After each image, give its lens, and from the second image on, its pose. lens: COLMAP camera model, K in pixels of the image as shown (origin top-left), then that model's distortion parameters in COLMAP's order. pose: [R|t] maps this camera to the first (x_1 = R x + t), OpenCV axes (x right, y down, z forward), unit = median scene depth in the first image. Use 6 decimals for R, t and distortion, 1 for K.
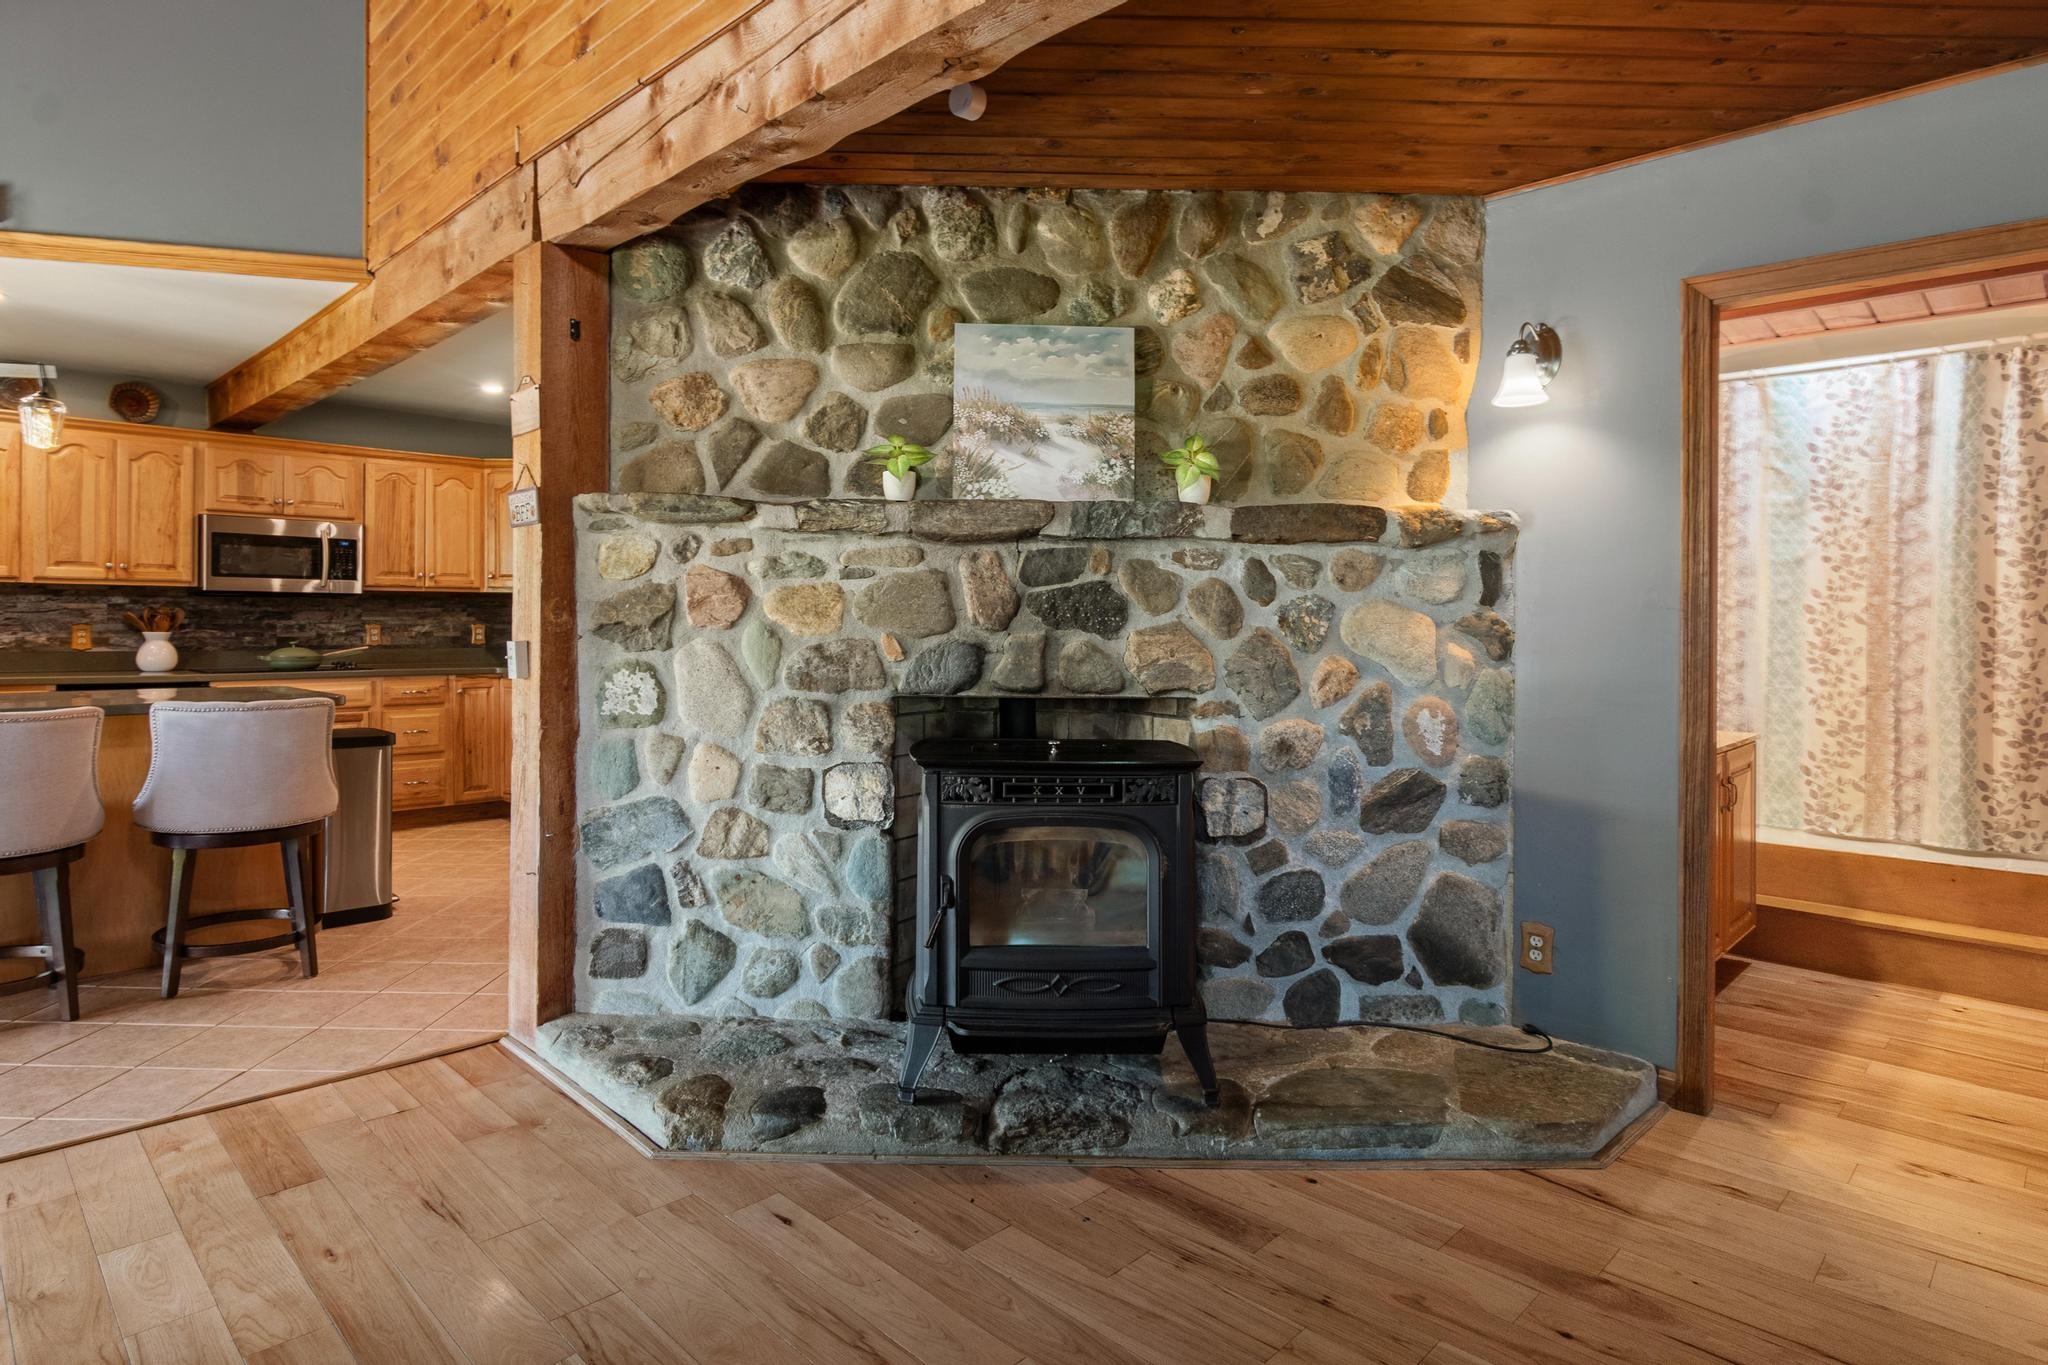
lens RADIAL K [[1111.4, 0, 1015.6], [0, 1111.4, 633.1], [0, 0, 1]] dist [-0.000982, -0.006753]
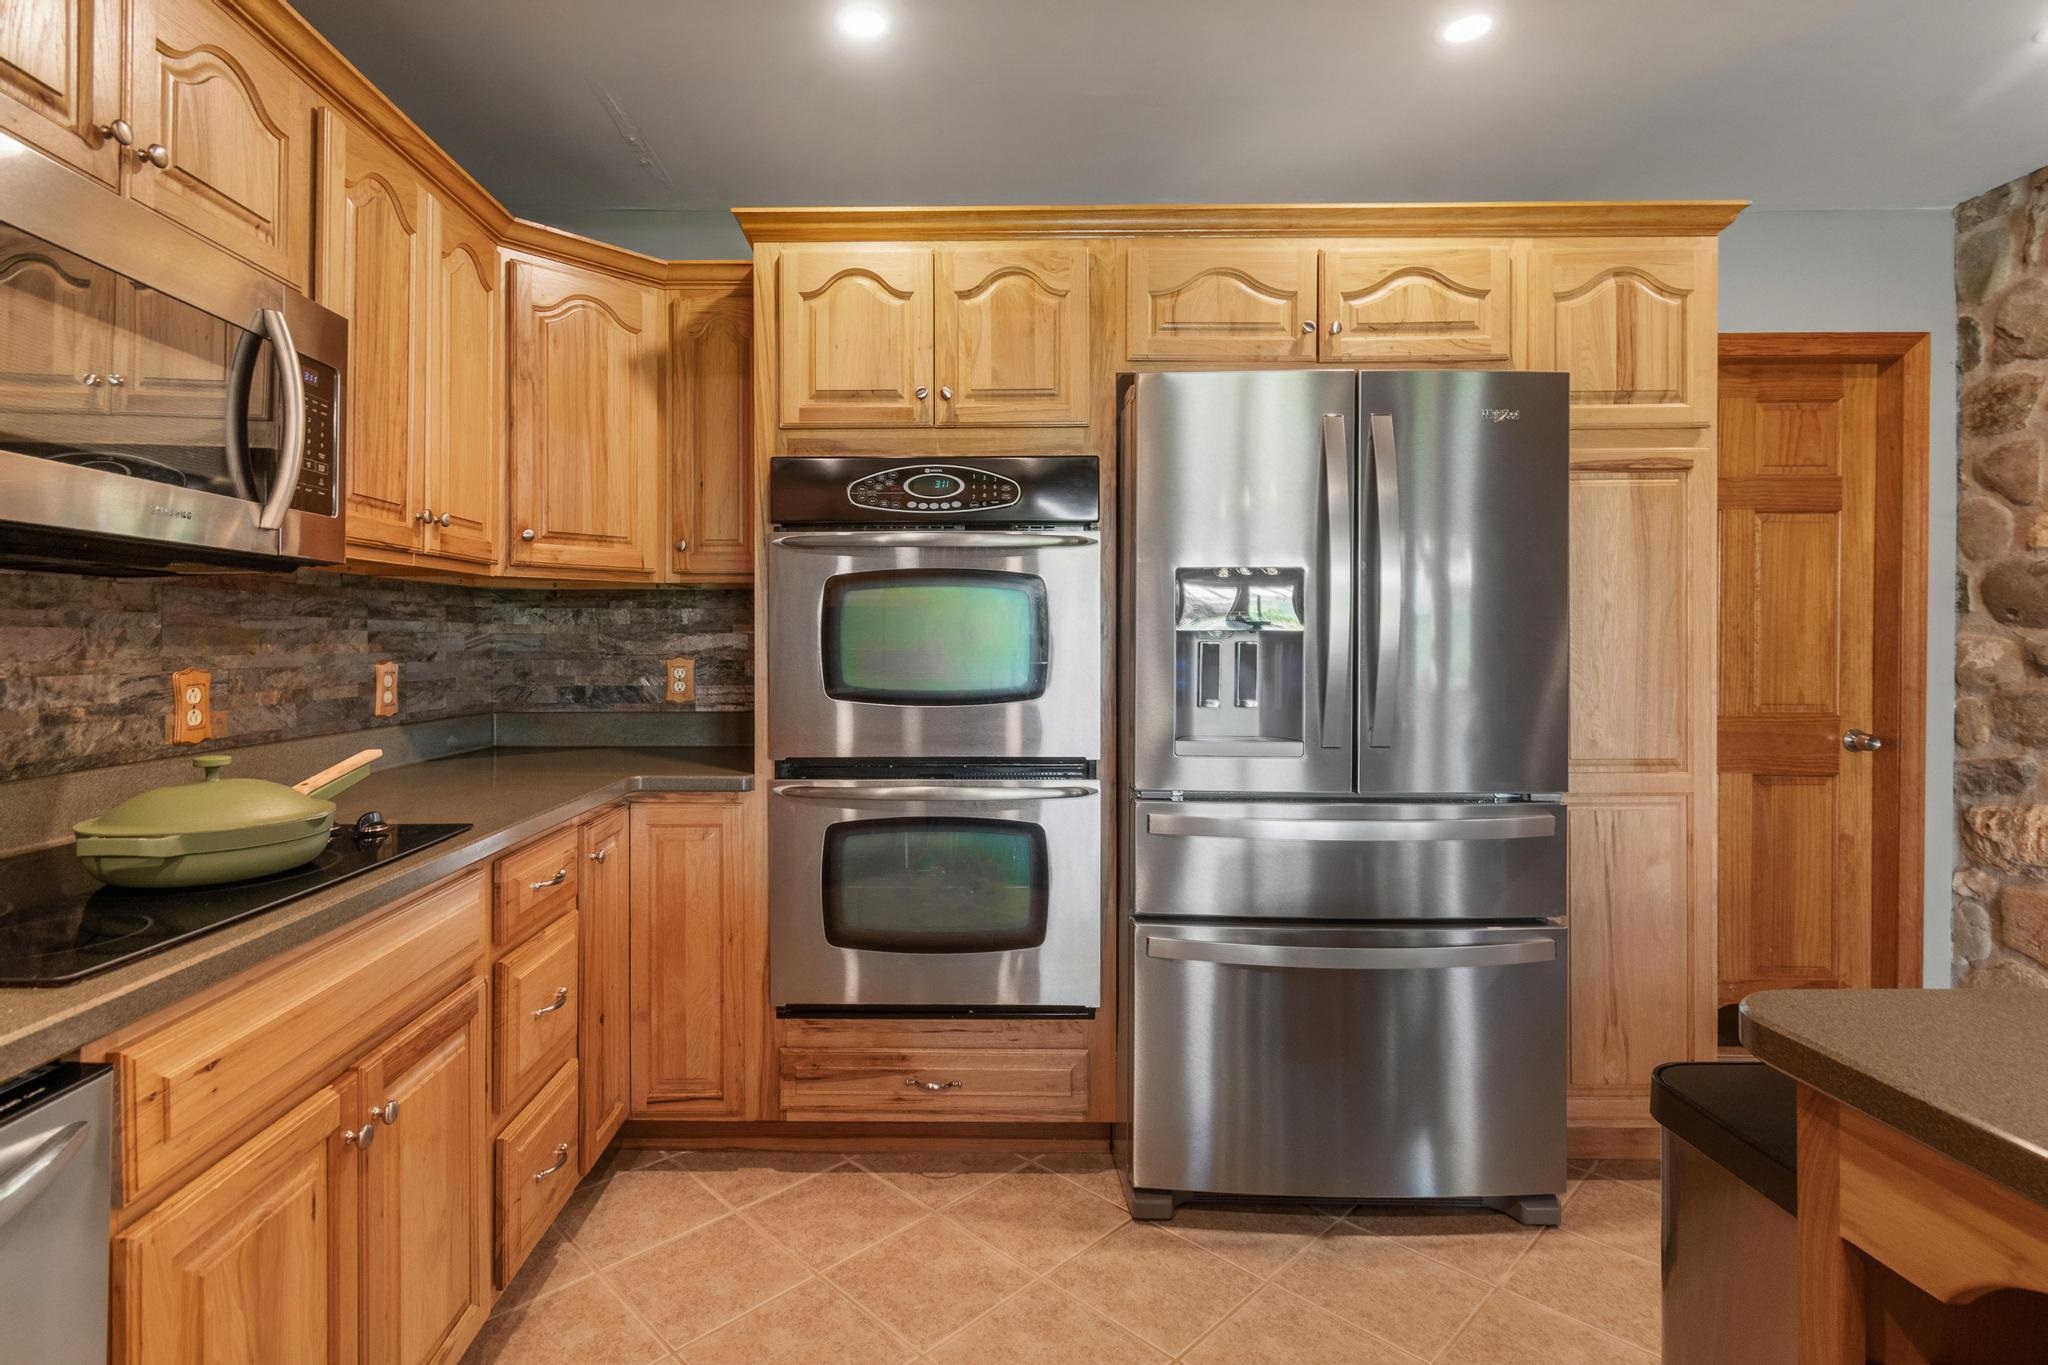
lens RADIAL K [[1005.7, 0, 932.1], [0, 1005.7, 644.2], [0, 0, 1]] dist [0.002635, 0.000580]
pose [[0.730925, -0.008068, 0.682410, -0.940131], [0.012677, 0.999918, -0.001757, -0.018393], [-0.682340, 0.009935, 0.730967, 1.015956]]
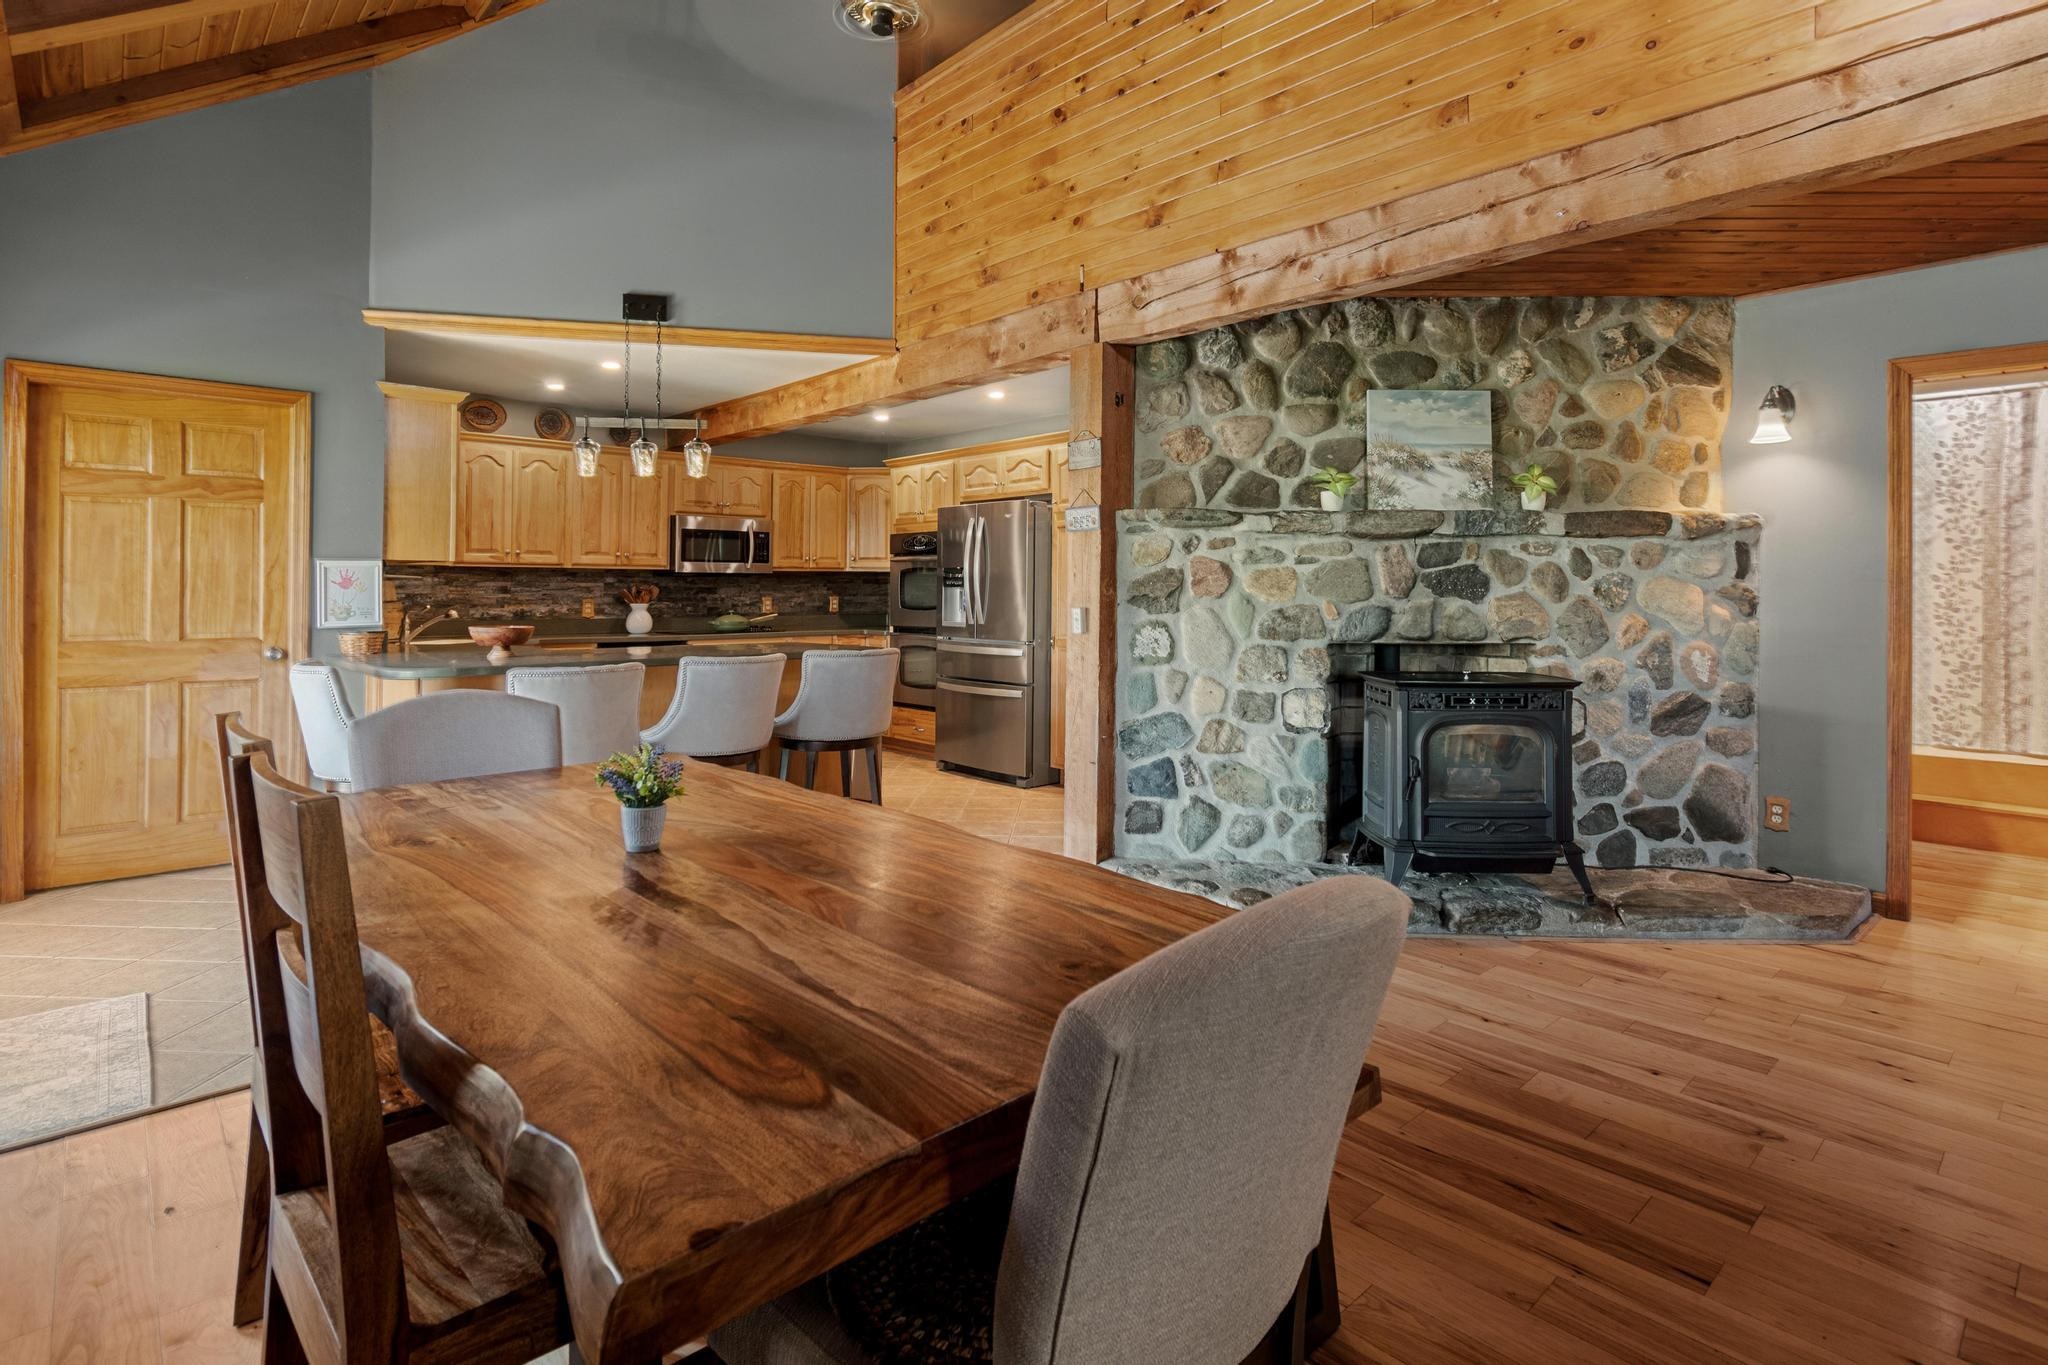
lens RADIAL K [[1007.0, 0, 1041.7], [0, 1007.0, 603.4], [0, 0, 1]] dist [0.006202, -0.007314]
pose [[0.999215, -0.006544, -0.039065, -0.321318], [0.006647, 0.999975, 0.002512, -0.001602], [0.039047, -0.002770, 0.999234, -0.259834]]
